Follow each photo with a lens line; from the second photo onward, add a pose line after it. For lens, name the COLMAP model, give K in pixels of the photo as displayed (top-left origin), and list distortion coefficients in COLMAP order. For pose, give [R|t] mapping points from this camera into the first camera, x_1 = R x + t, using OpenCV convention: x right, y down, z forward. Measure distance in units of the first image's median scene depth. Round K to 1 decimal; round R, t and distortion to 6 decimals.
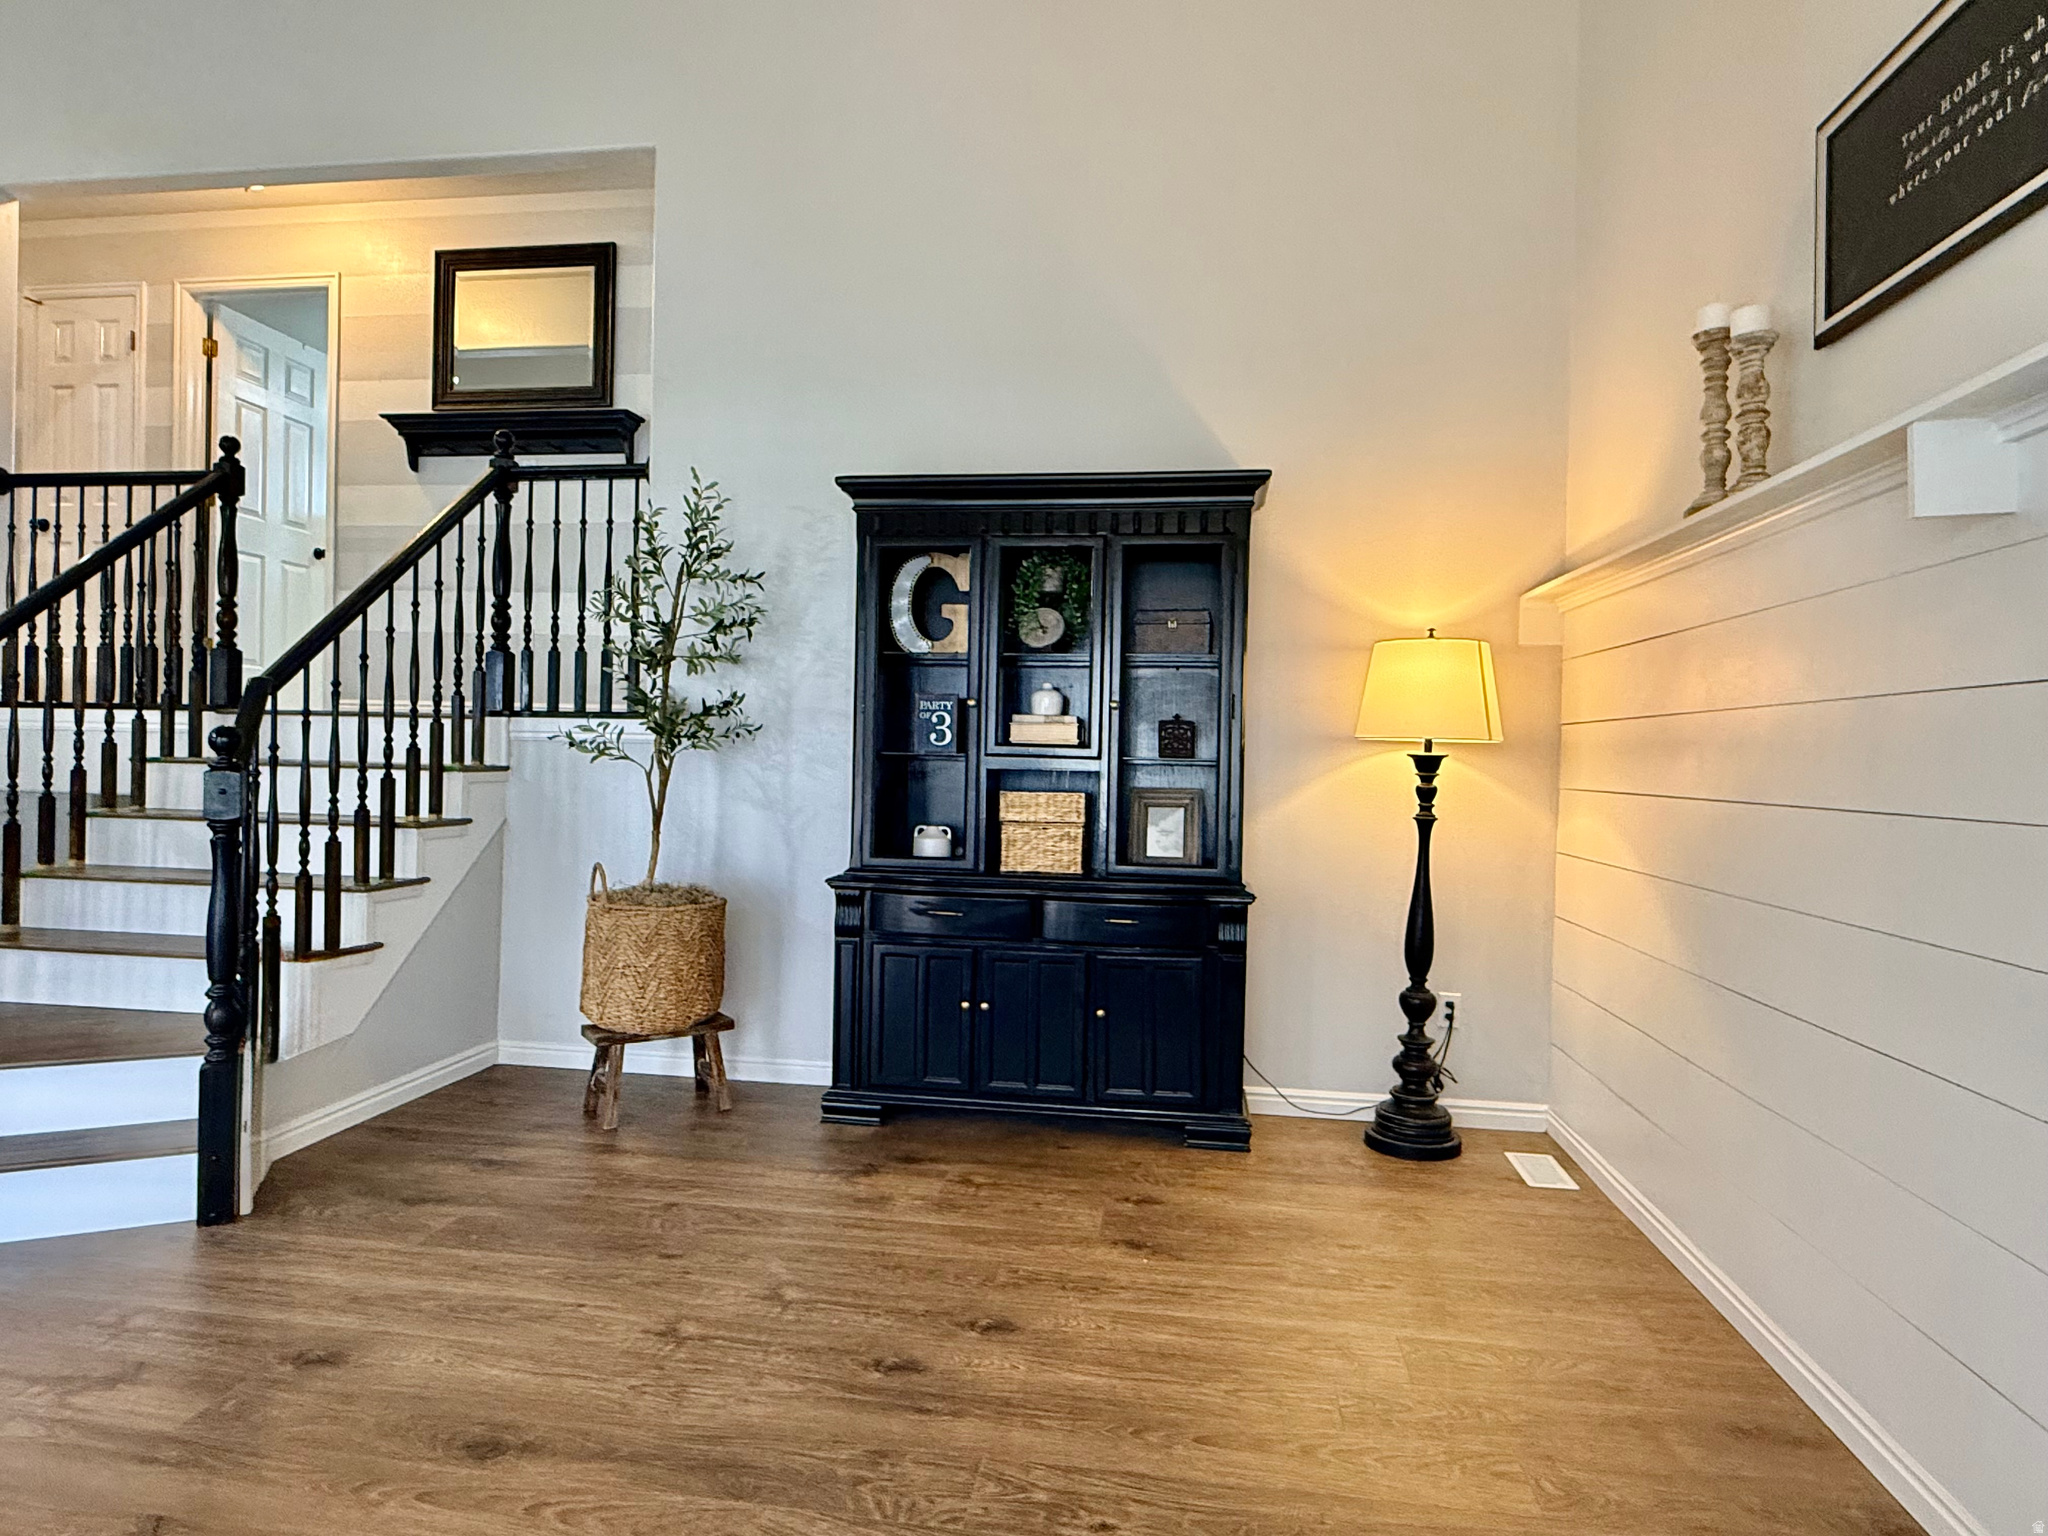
lens RADIAL K [[1177.7, 0, 1016.1], [0, 1177.7, 764.4], [0, 0, 1]] dist [0.001078, -0.000723]
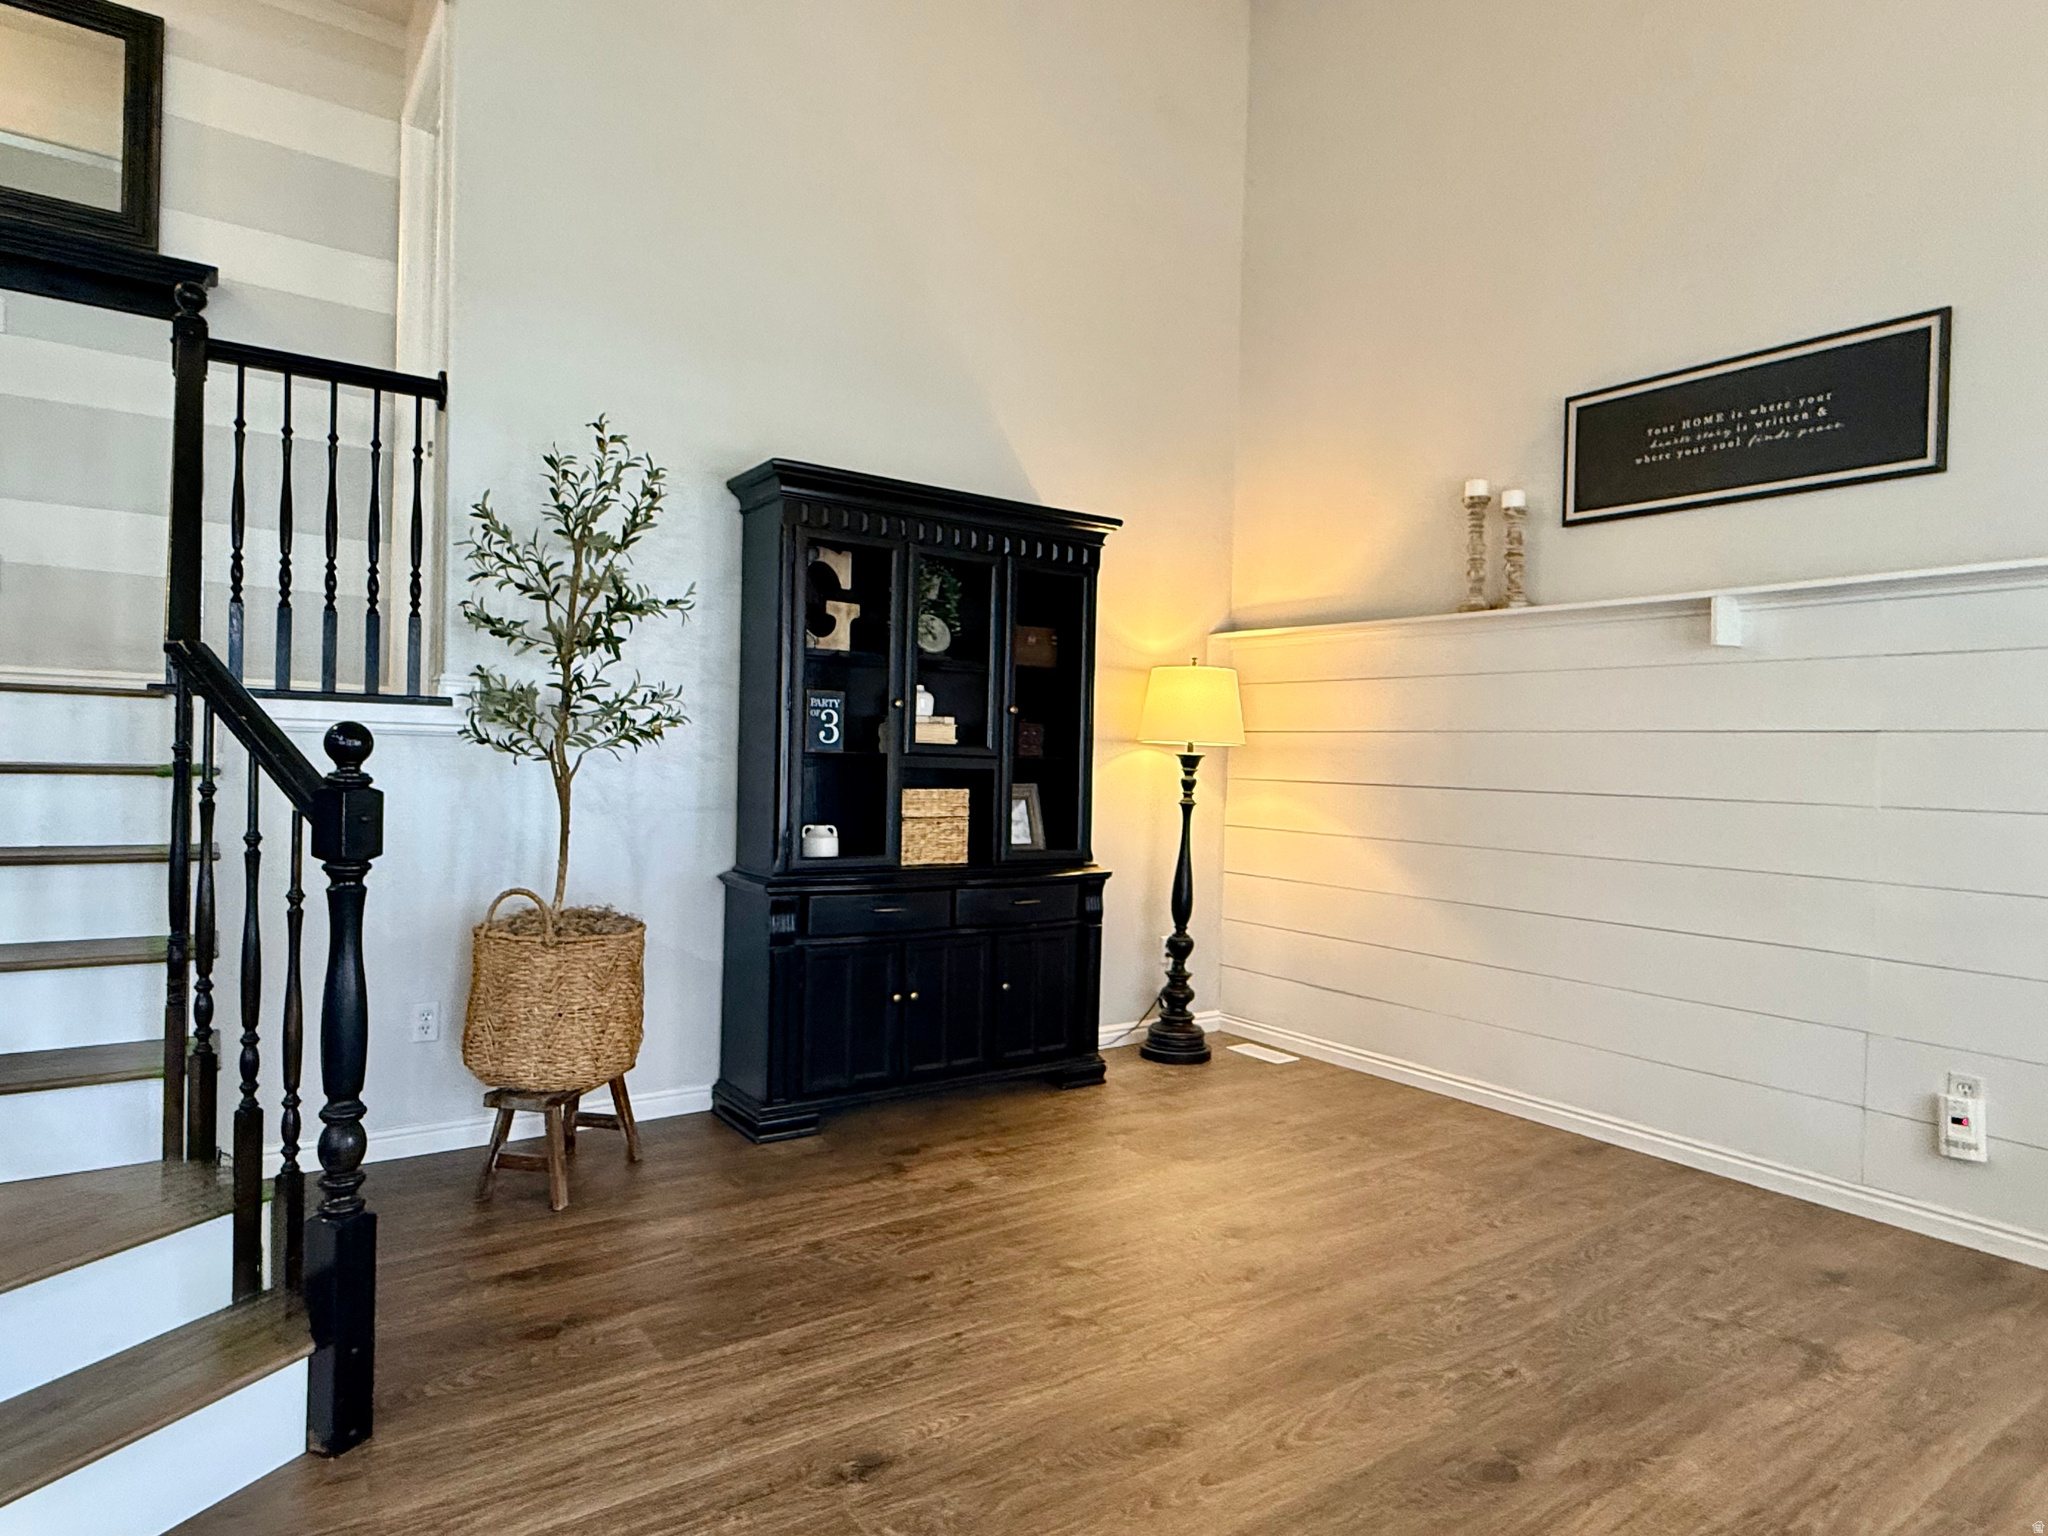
lens RADIAL K [[1176.9, 0, 1027.6], [0, 1176.9, 768.5], [0, 0, 1]] dist [0.001455, -0.001178]
pose [[0.720822, -0.009307, 0.693057, -0.676598], [-0.007583, 0.999744, 0.021313, -0.018963], [-0.693078, -0.020618, 0.720567, 0.184341]]
